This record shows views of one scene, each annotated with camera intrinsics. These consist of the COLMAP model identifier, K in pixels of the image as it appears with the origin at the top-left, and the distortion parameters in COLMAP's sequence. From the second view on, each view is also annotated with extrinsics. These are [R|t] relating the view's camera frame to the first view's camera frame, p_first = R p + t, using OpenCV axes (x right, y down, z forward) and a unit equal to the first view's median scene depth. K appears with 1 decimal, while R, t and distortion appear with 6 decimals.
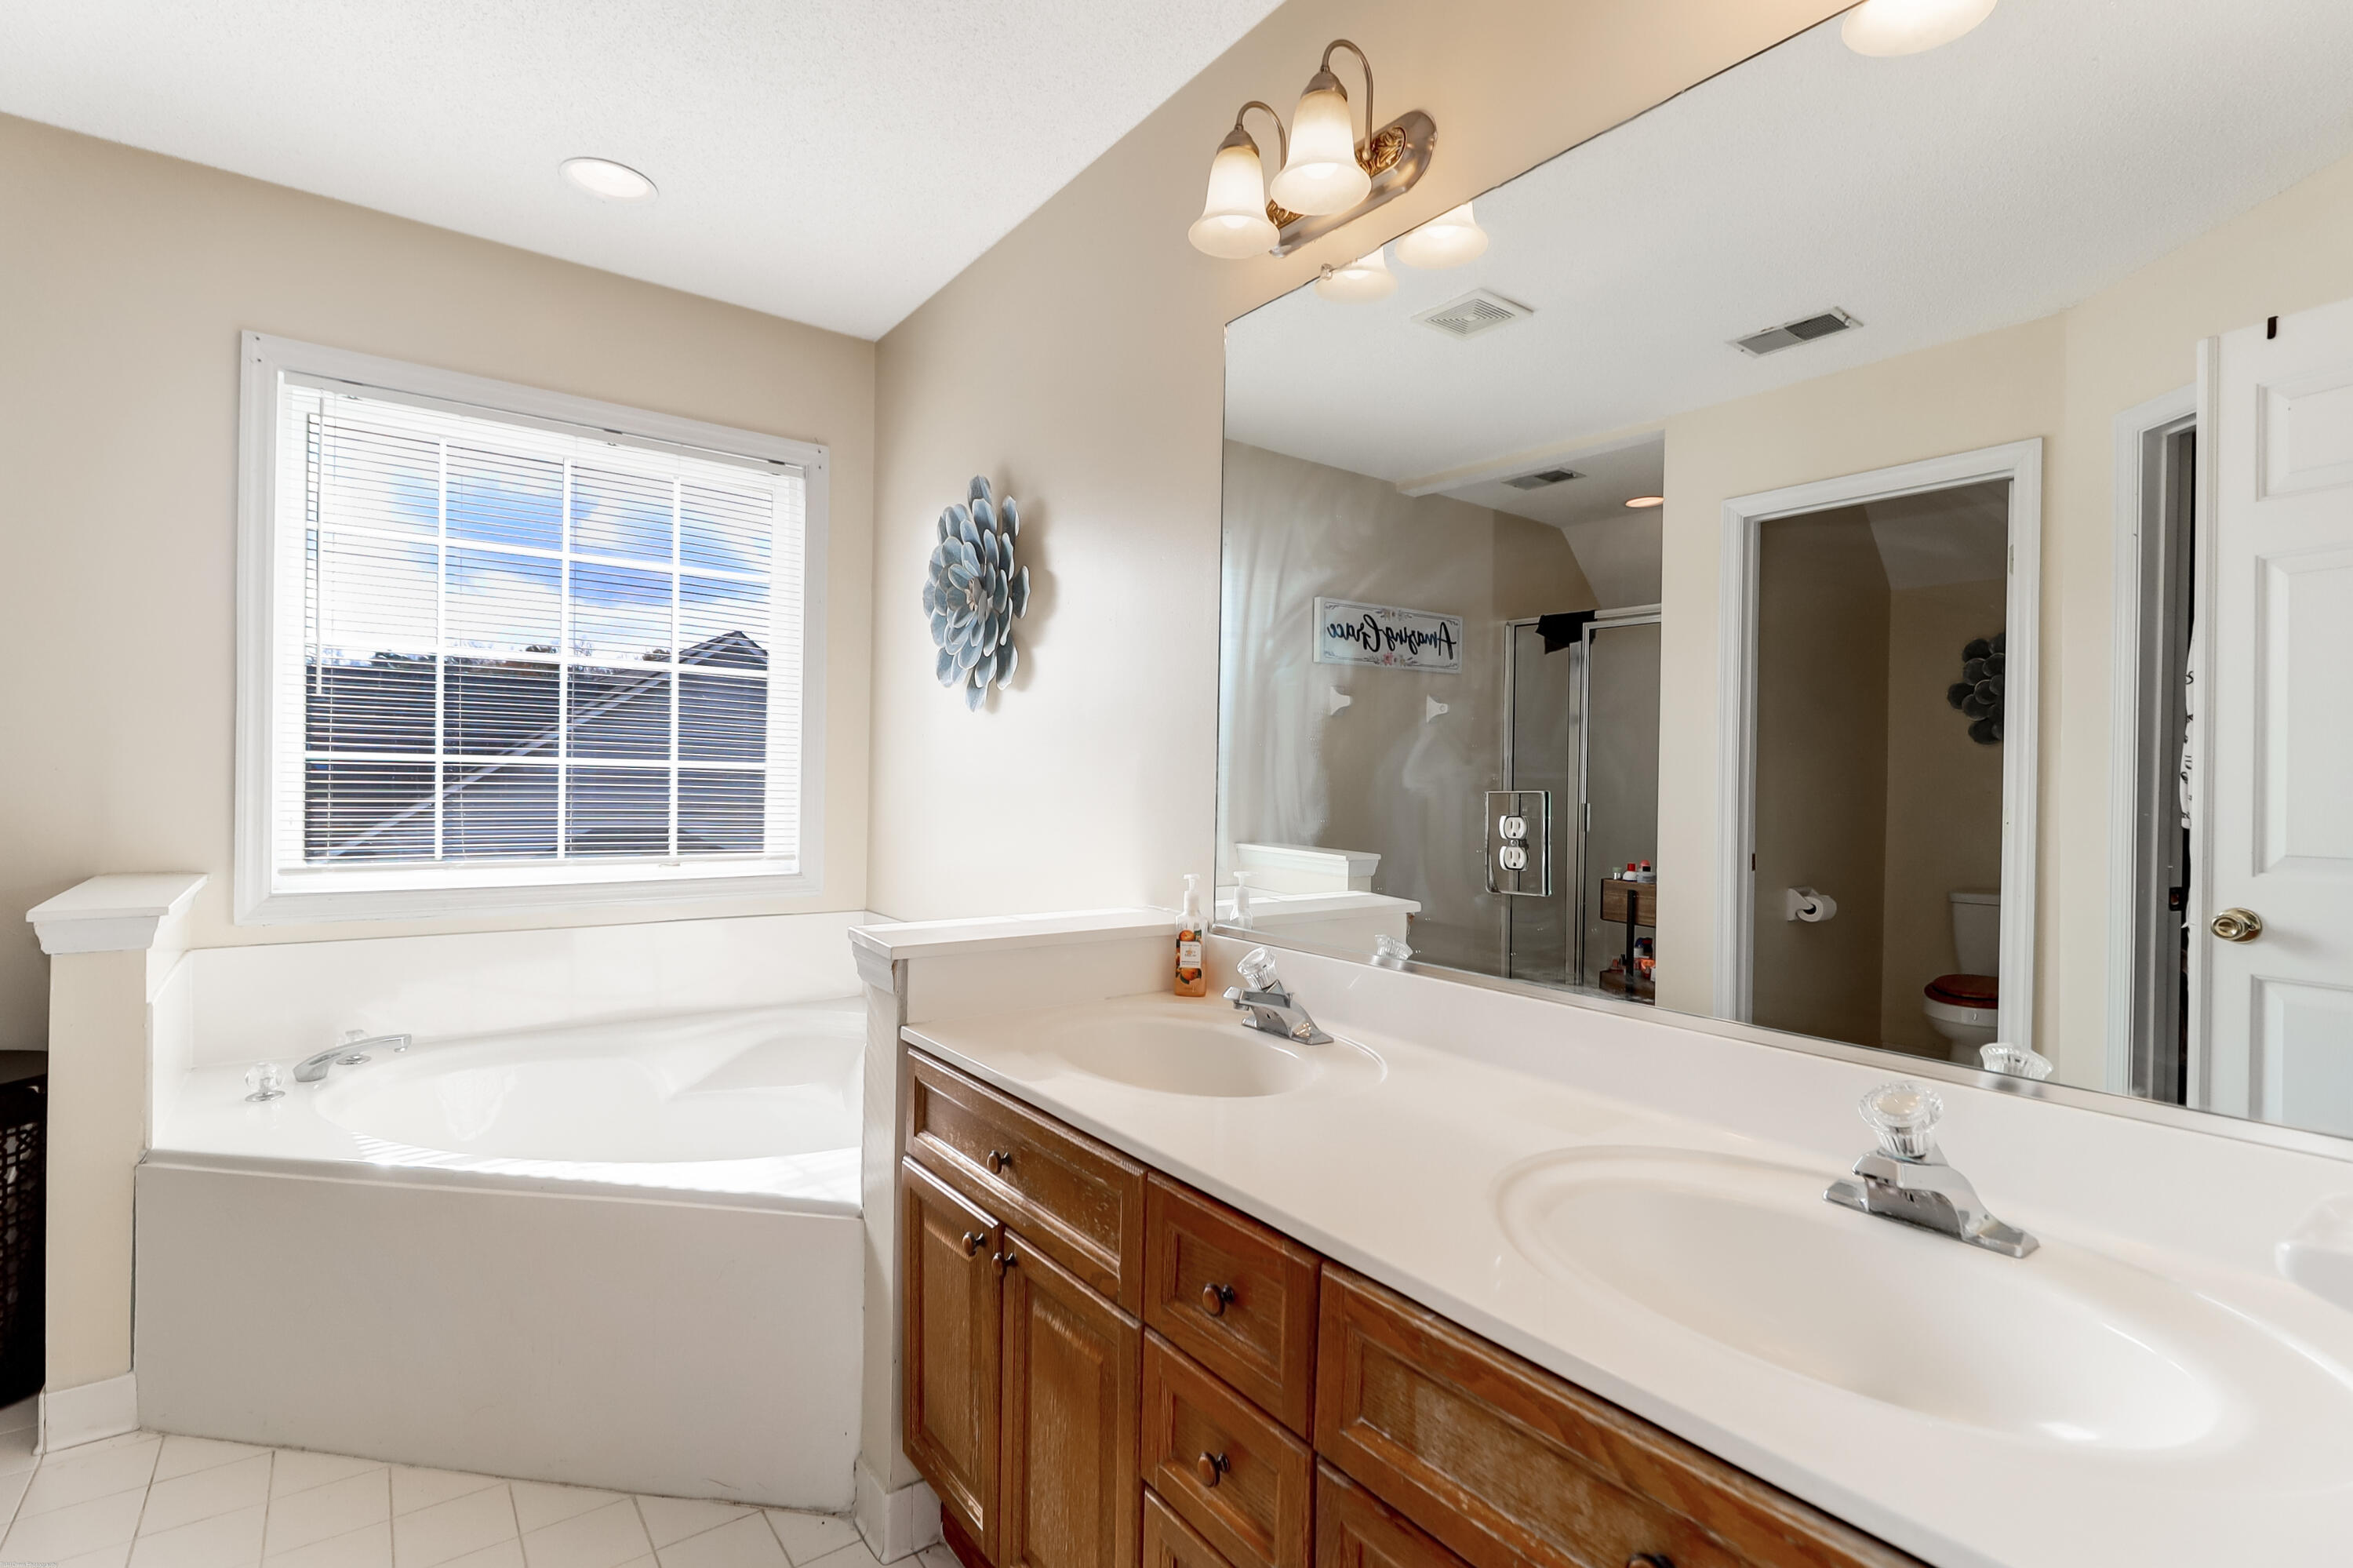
lens RADIAL K [[1084.5, 0, 1176.5], [0, 1084.5, 784.0], [0, 0, 1]] dist [0.016822, -0.011145]
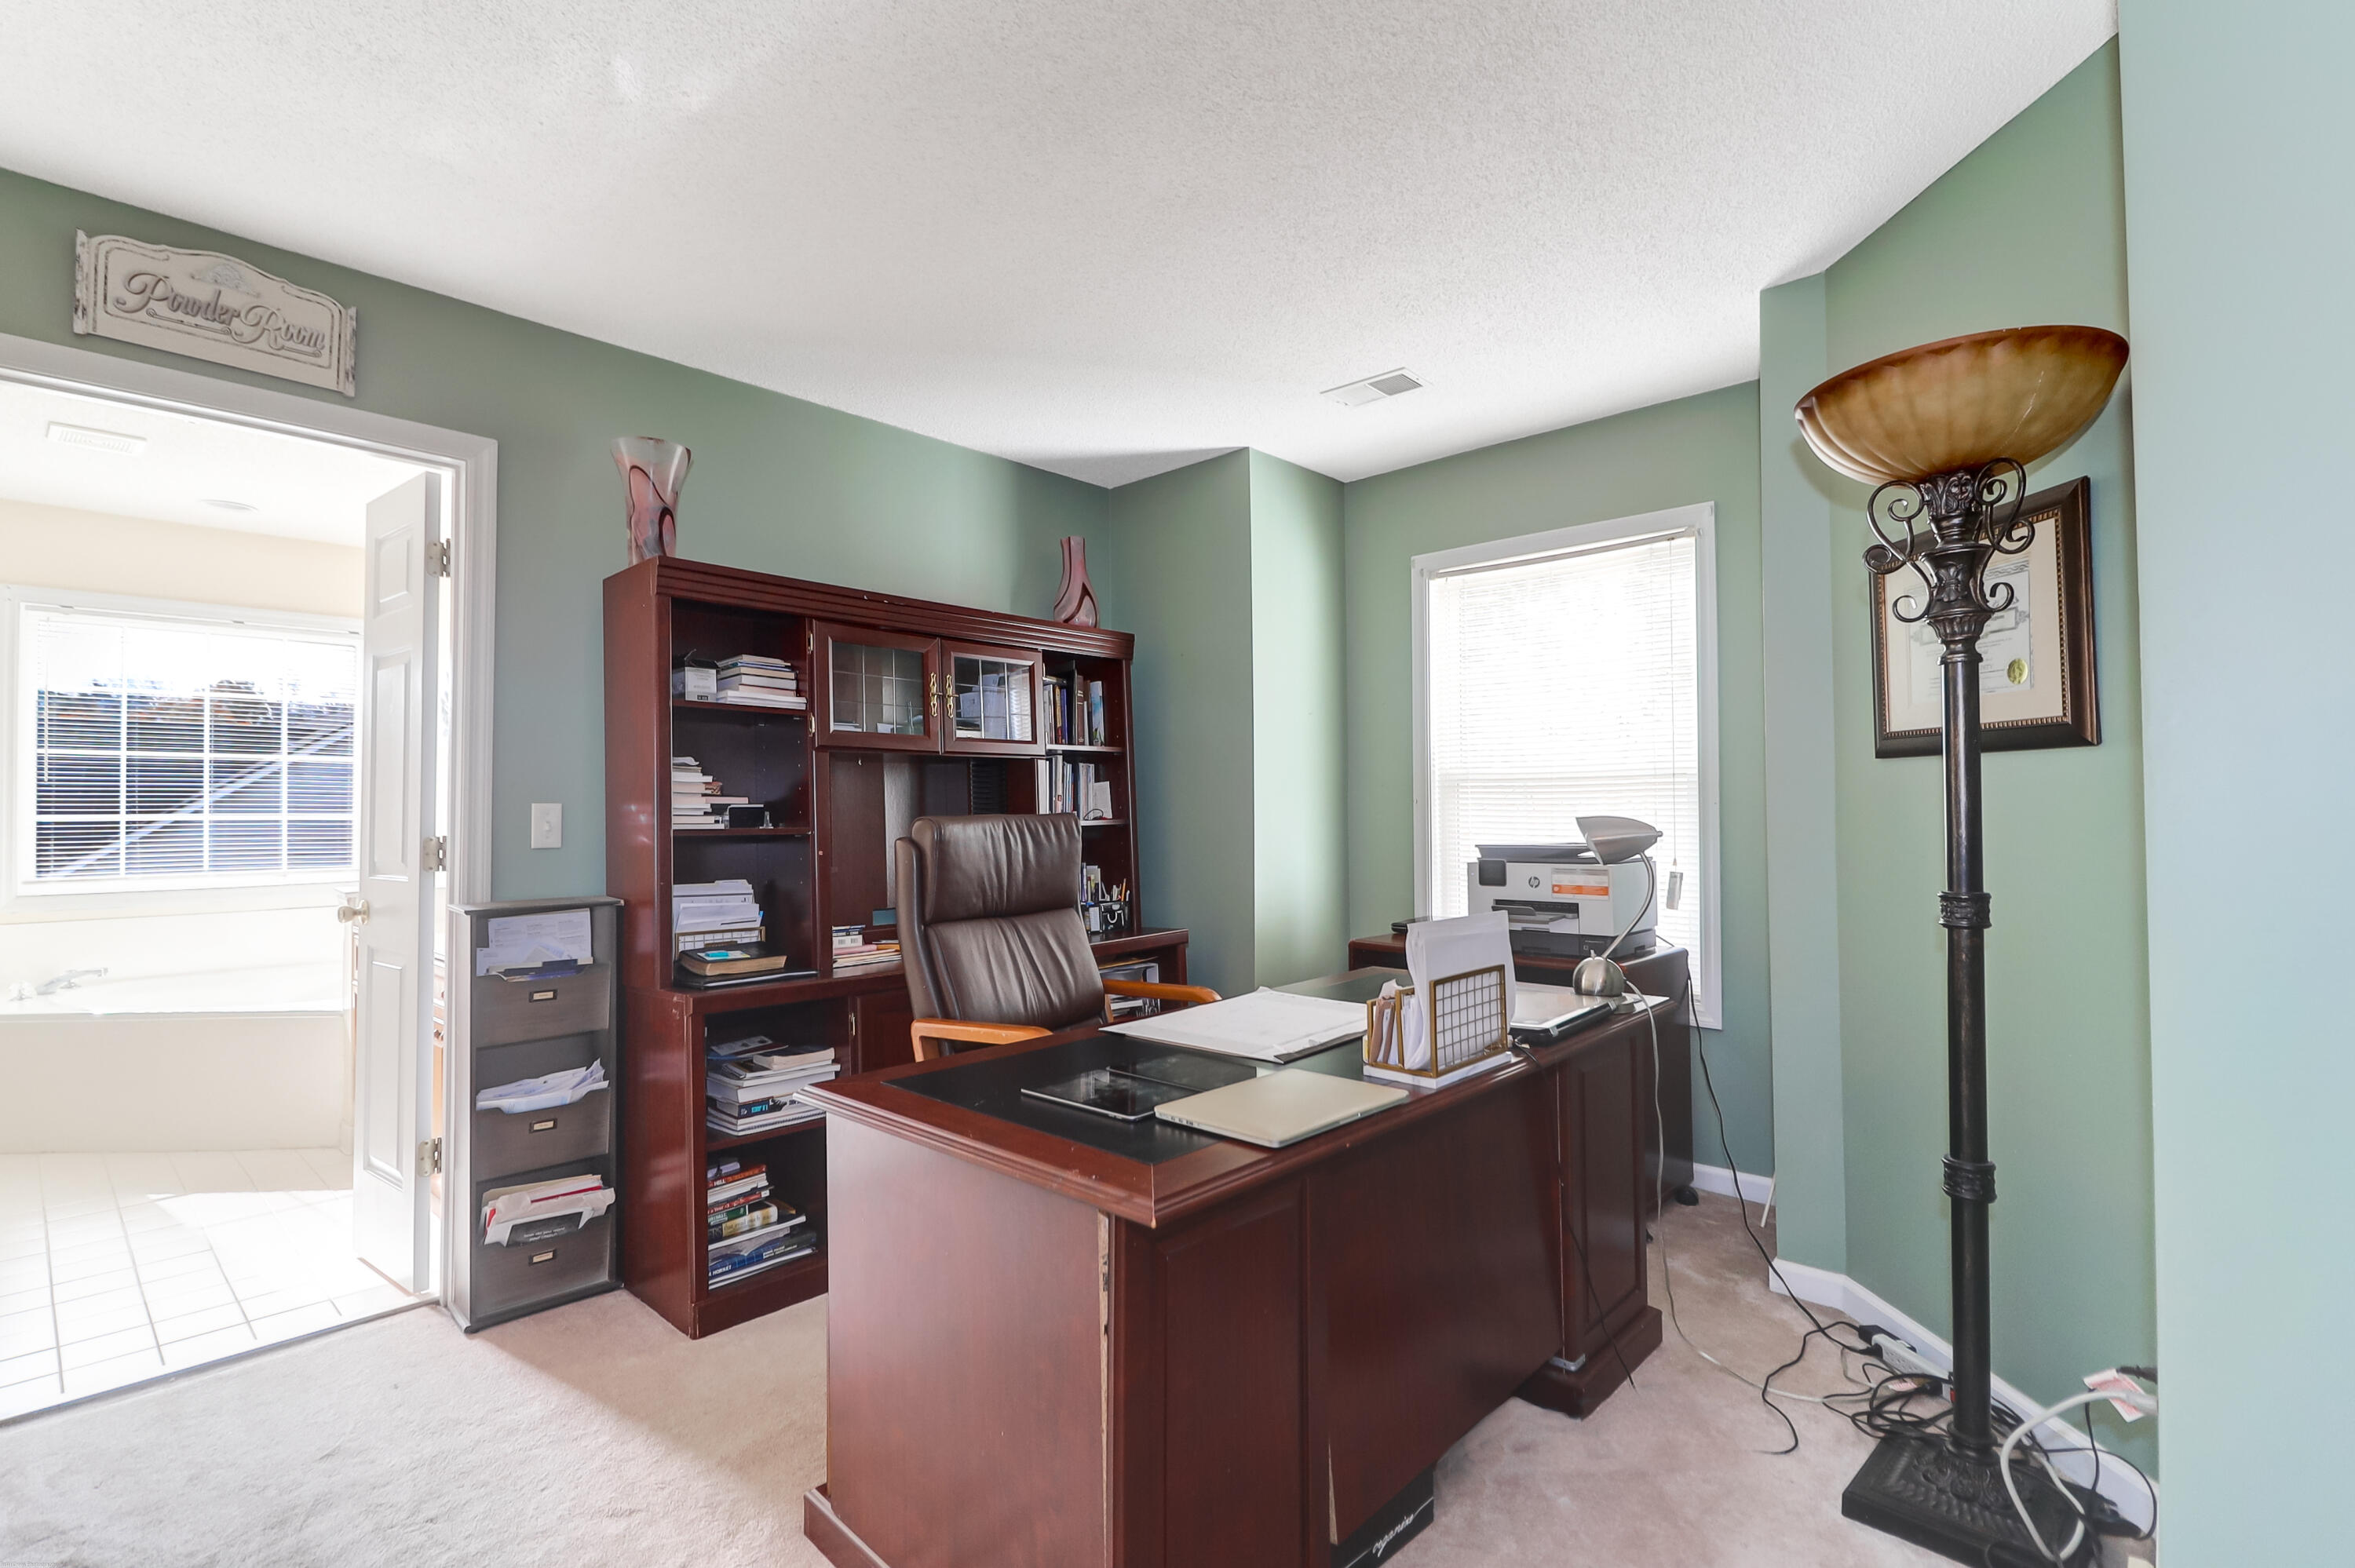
lens RADIAL K [[1085.3, 0, 1177.5], [0, 1085.3, 784.0], [0, 0, 1]] dist [0.016822, -0.011145]
pose [[0.982269, -0.019378, 0.186474, 0.716595], [0.025399, 0.999229, -0.029952, 0.020354], [-0.185749, 0.034157, 0.982003, -1.127356]]
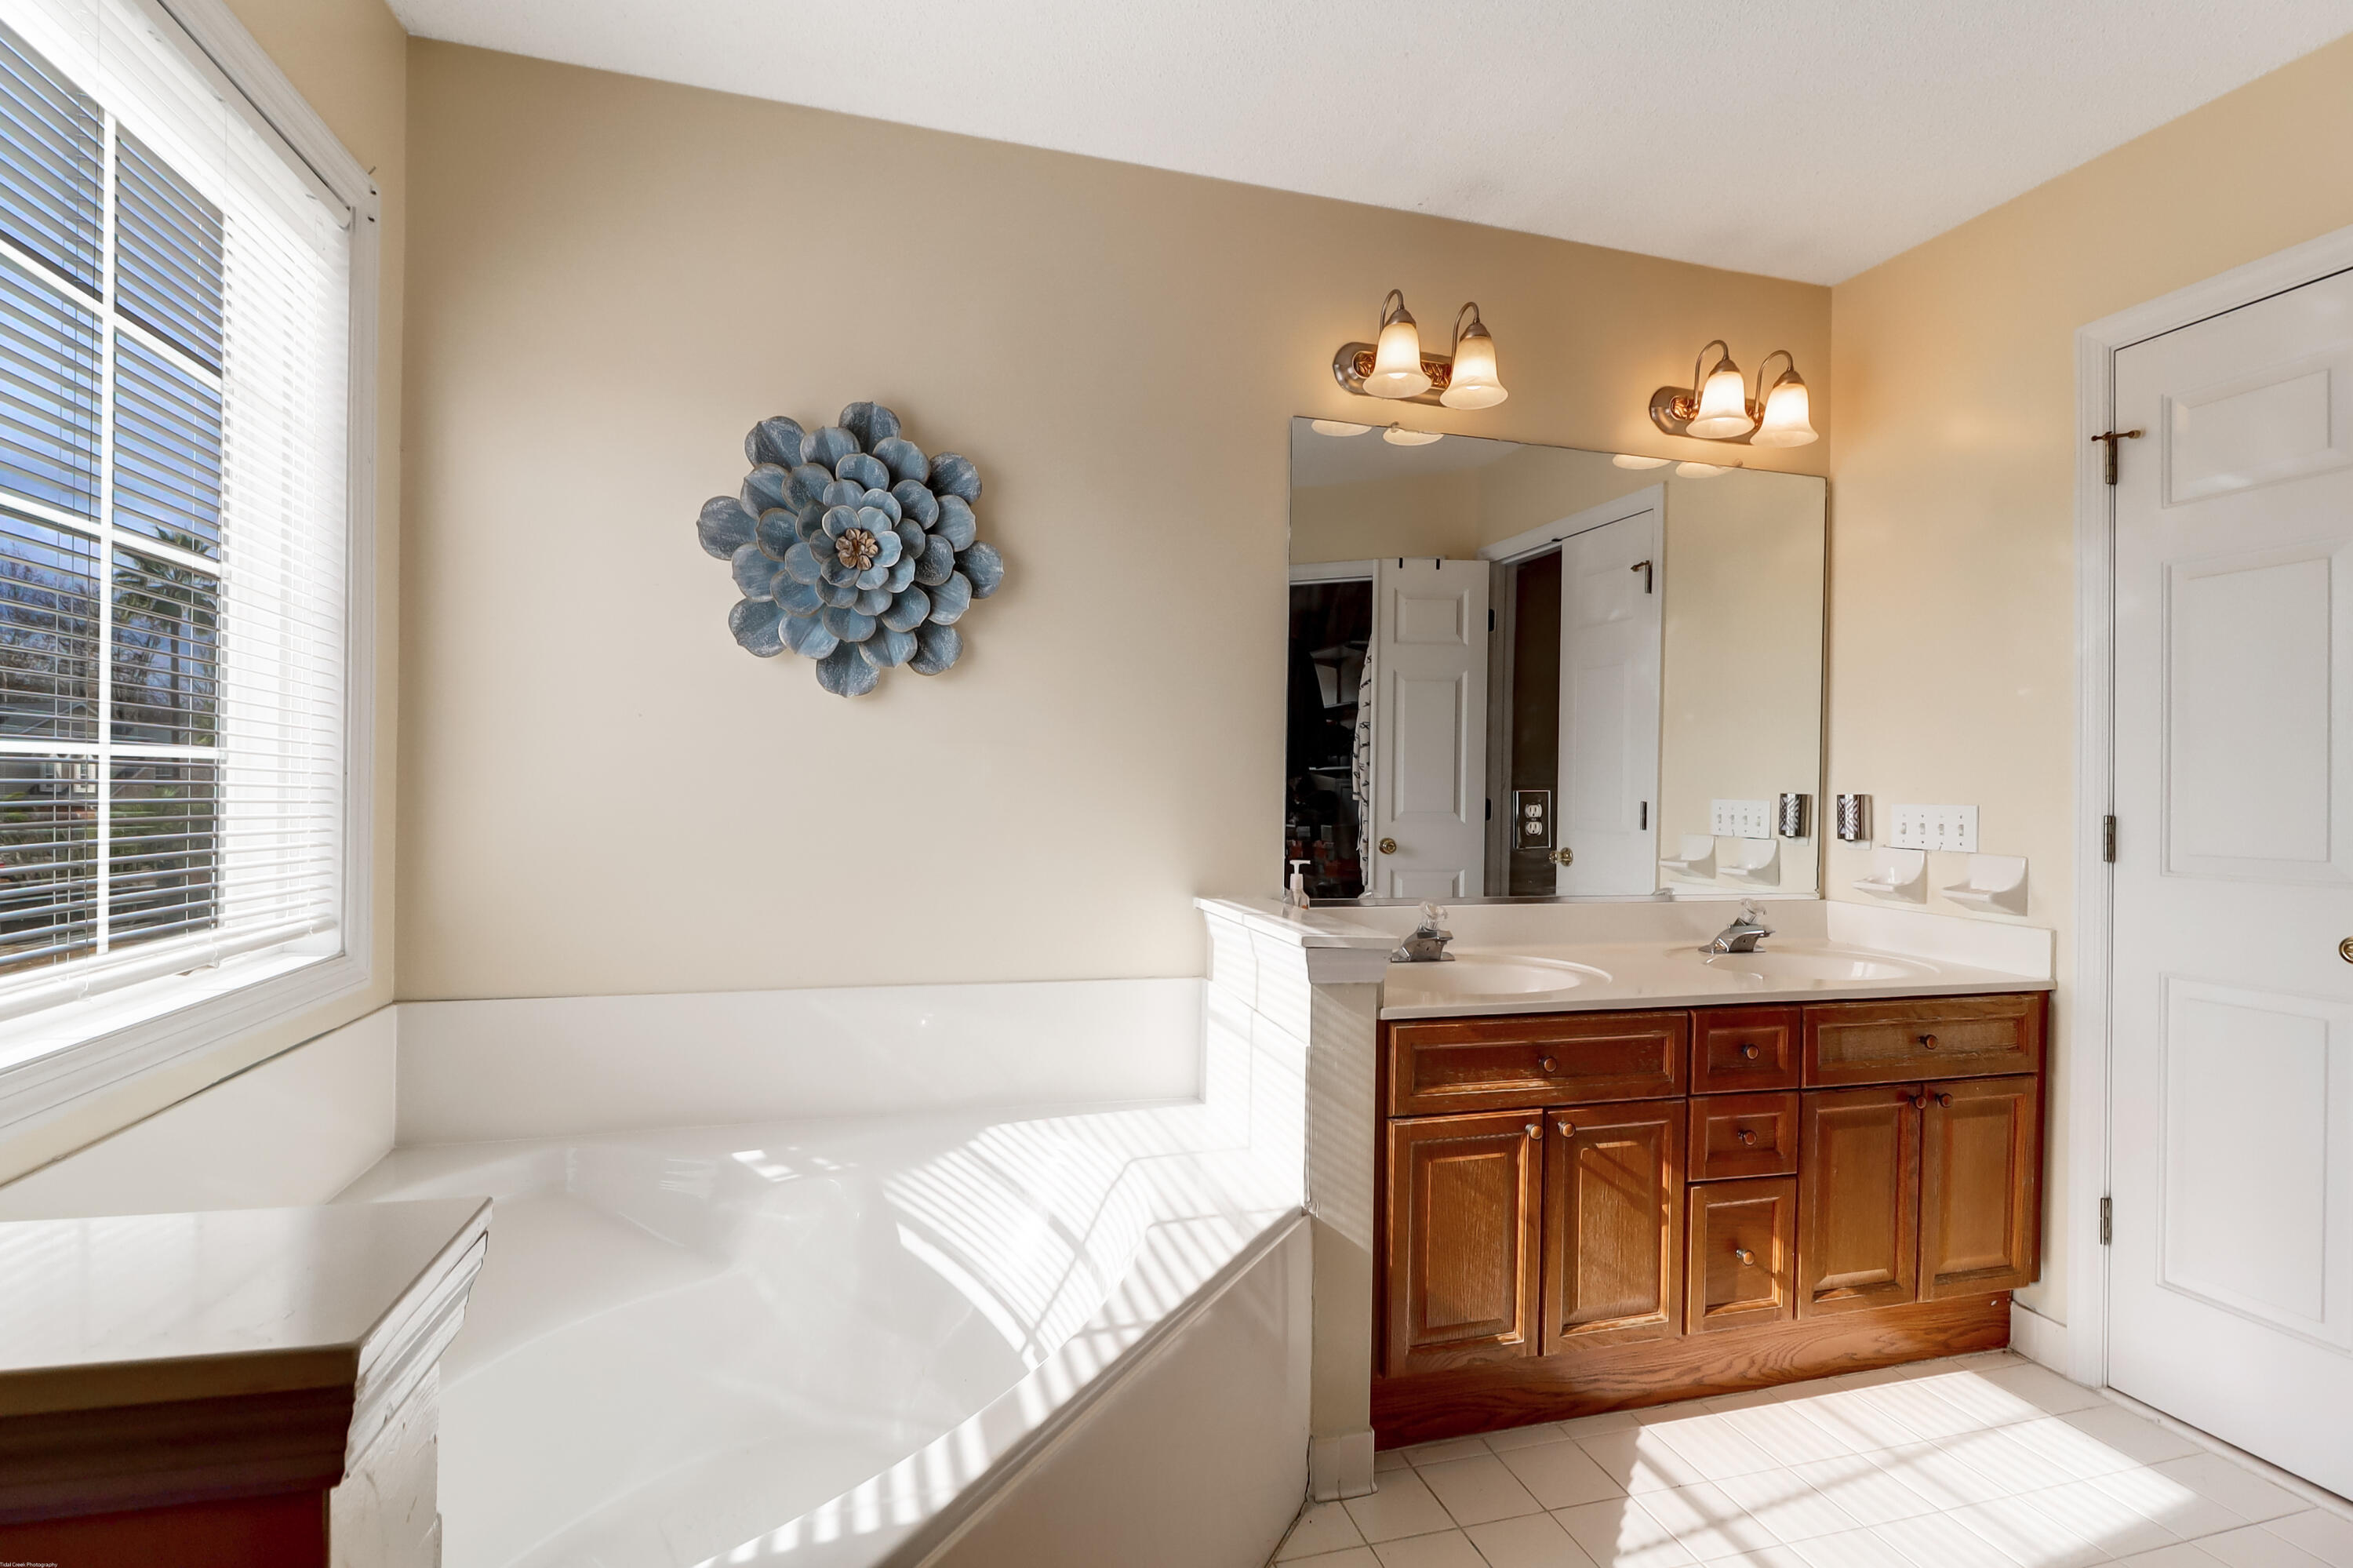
lens RADIAL K [[1084.5, 0, 1176.5], [0, 1084.5, 784.0], [0, 0, 1]] dist [0.016822, -0.011145]
pose [[0.351763, -0.014287, 0.935980, -0.903651], [-0.006729, 0.999819, 0.017791, -0.018904], [-0.936065, -0.012557, 0.351603, 0.529342]]
